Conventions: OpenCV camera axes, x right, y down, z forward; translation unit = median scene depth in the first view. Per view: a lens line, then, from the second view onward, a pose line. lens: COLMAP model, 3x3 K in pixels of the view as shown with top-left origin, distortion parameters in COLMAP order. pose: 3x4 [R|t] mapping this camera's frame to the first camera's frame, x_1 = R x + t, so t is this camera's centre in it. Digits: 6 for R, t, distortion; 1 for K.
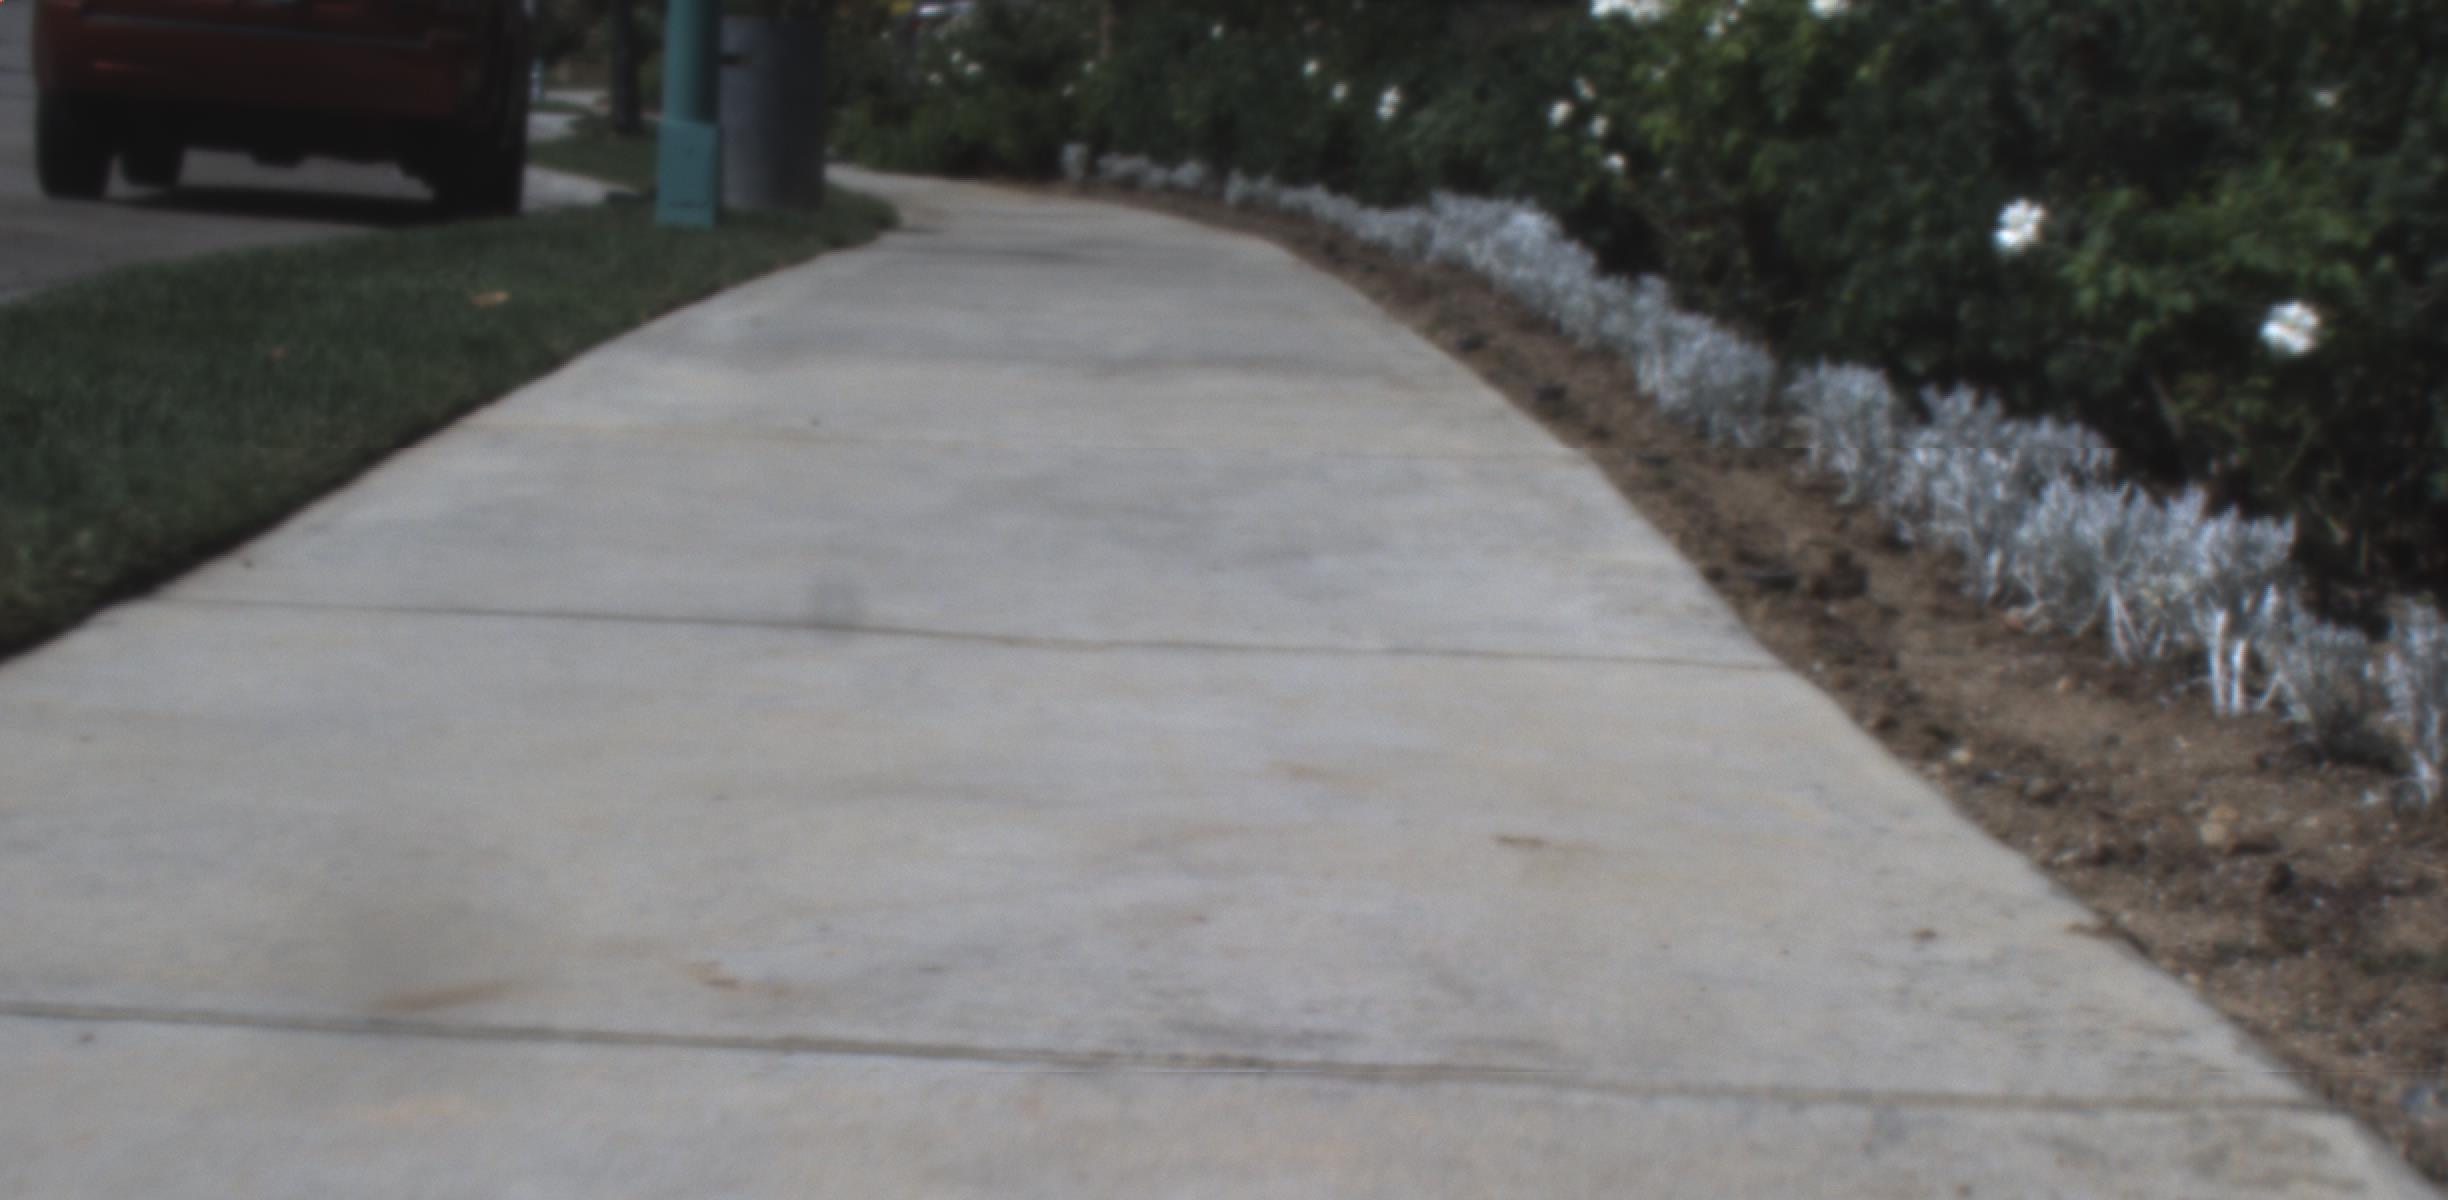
lens RADIAL K [[5157.1, 0, 1224.0], [0, 5157.1, 600.0], [0, 0, 1]] dist [-0.017406, -0.049665]
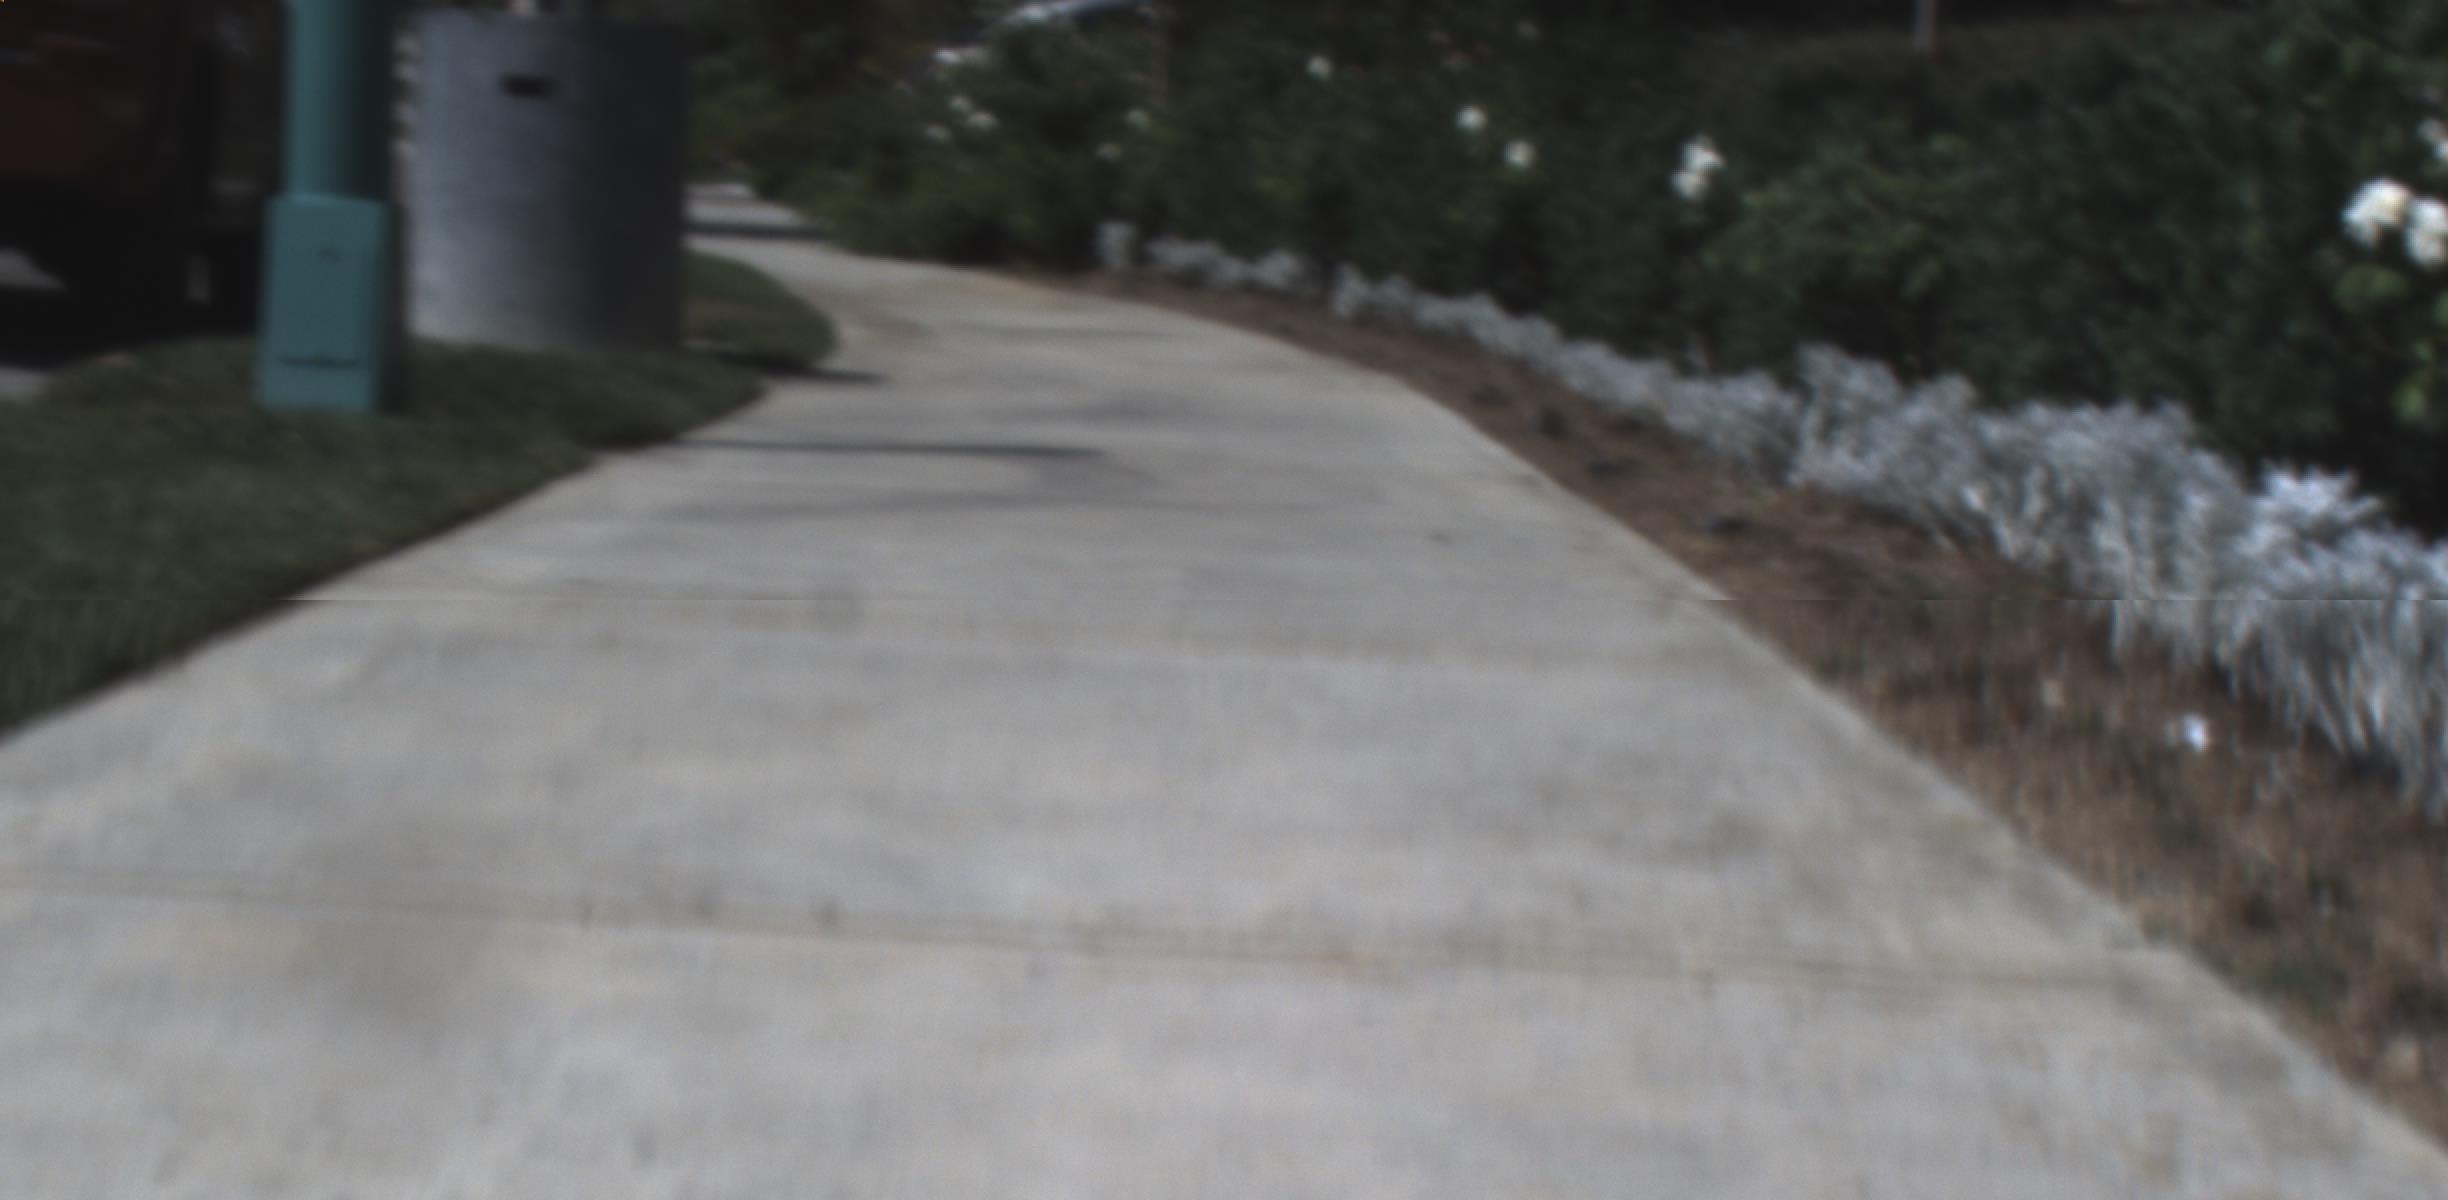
lens RADIAL K [[5157.1, 0, 1224.0], [0, 5157.1, 600.0], [0, 0, 1]] dist [-0.017406, -0.049665]
pose [[0.999894, 0.011309, -0.009136, -0.012091], [-0.011423, 0.999857, -0.012480, -0.048244], [0.008994, 0.012583, 0.999880, 0.499726]]
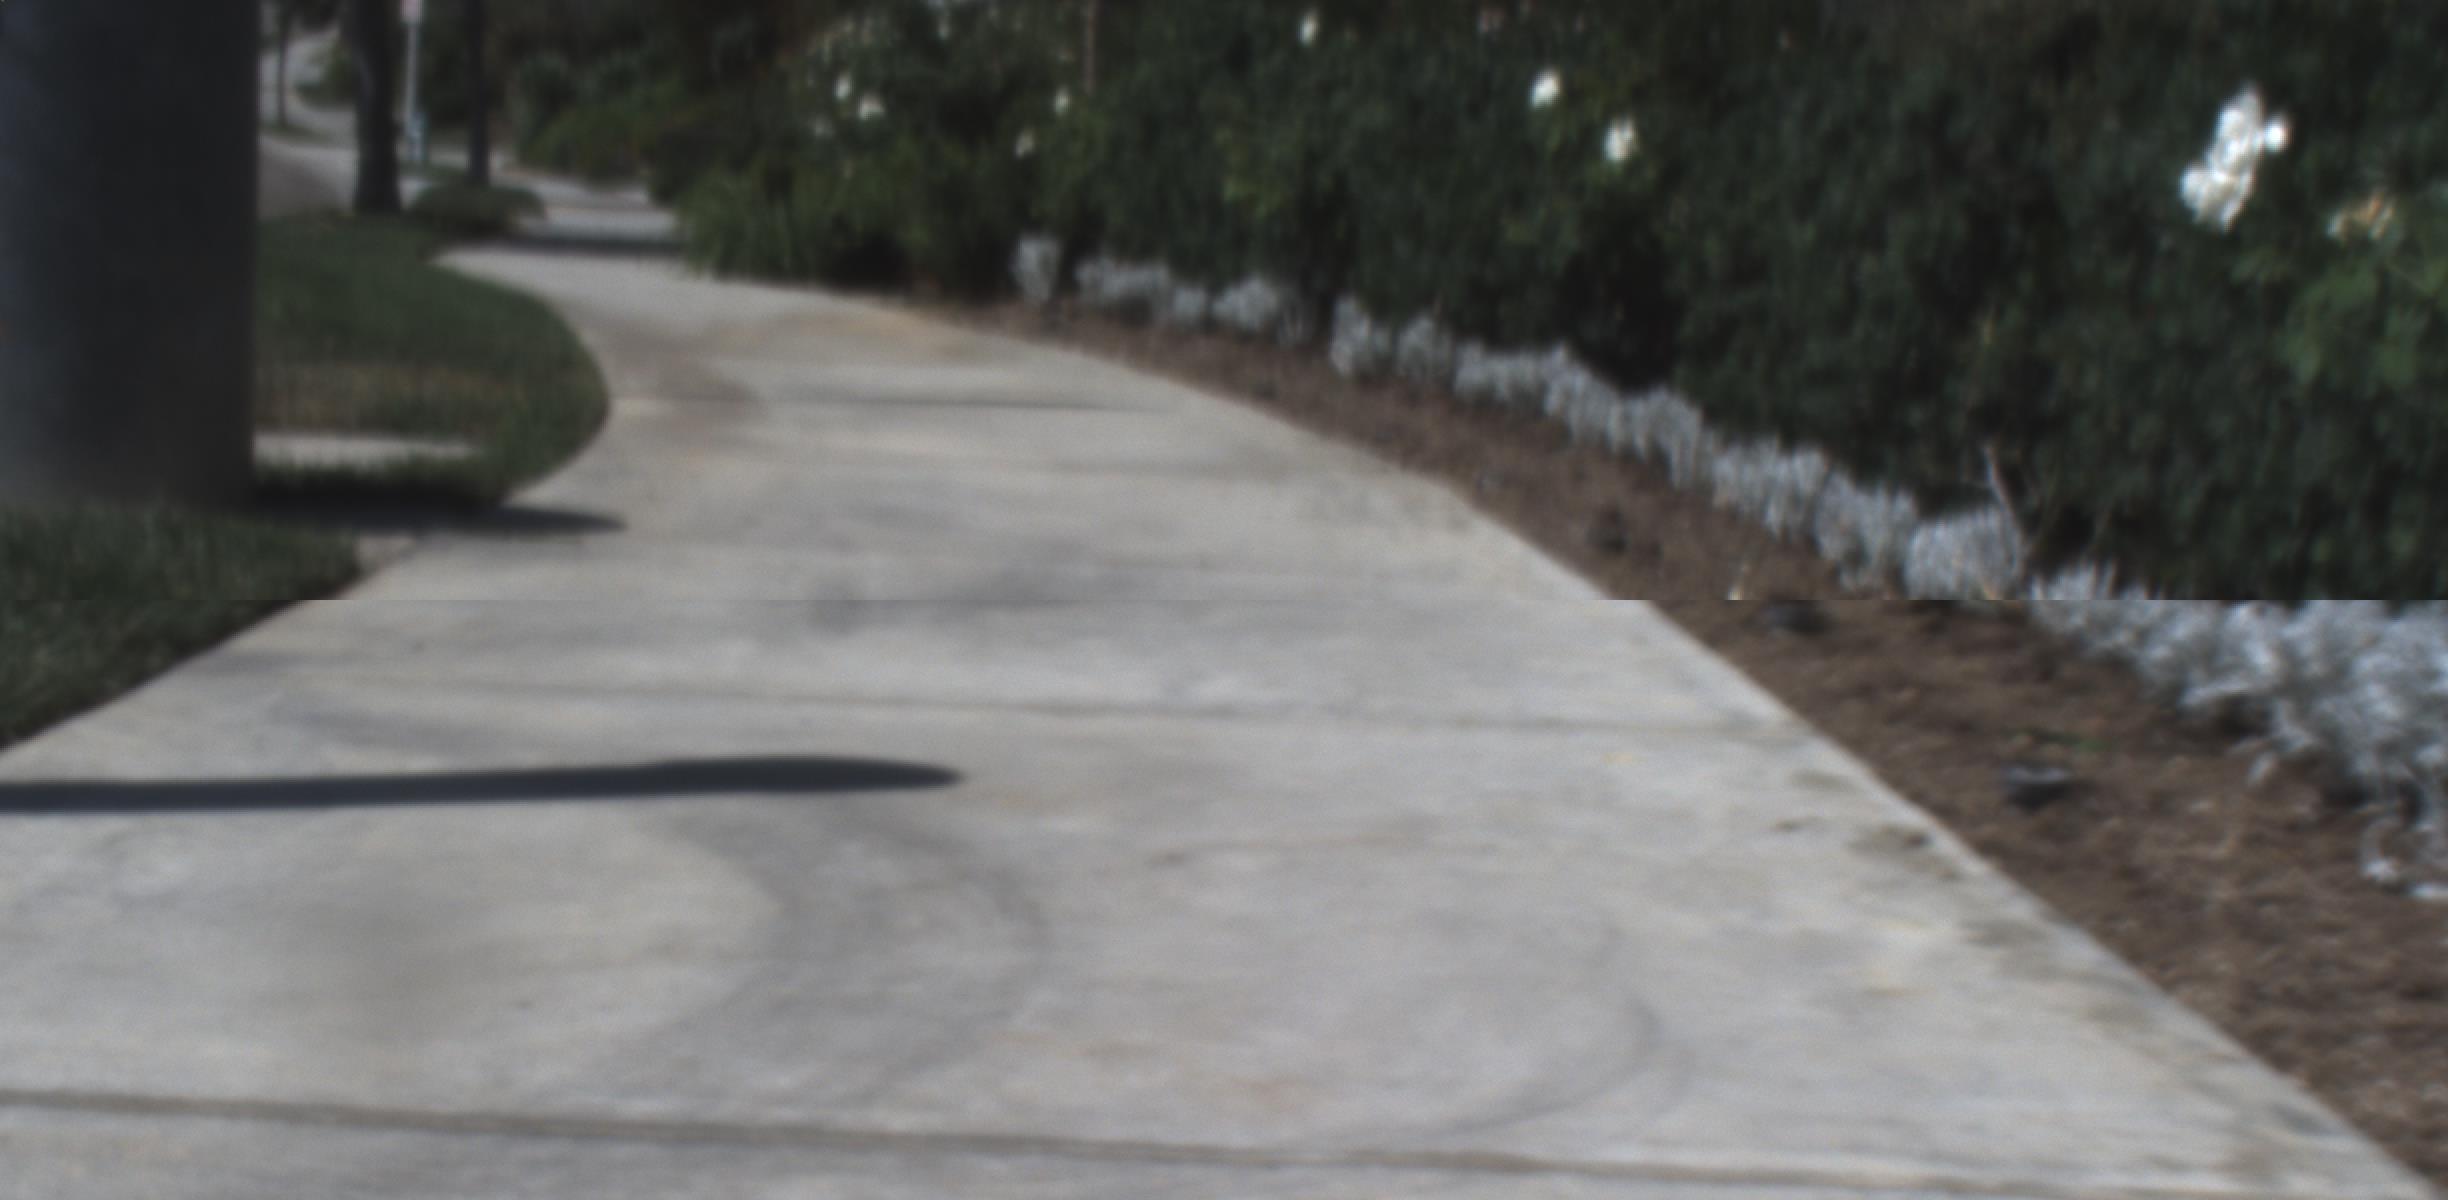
lens RADIAL K [[5157.1, 0, 1224.0], [0, 5157.1, 600.0], [0, 0, 1]] dist [-0.017406, -0.049665]
pose [[0.999973, 0.006923, 0.002526, -0.017613], [-0.006890, 0.999895, -0.012755, -0.077079], [-0.002615, 0.012737, 0.999915, 0.804516]]
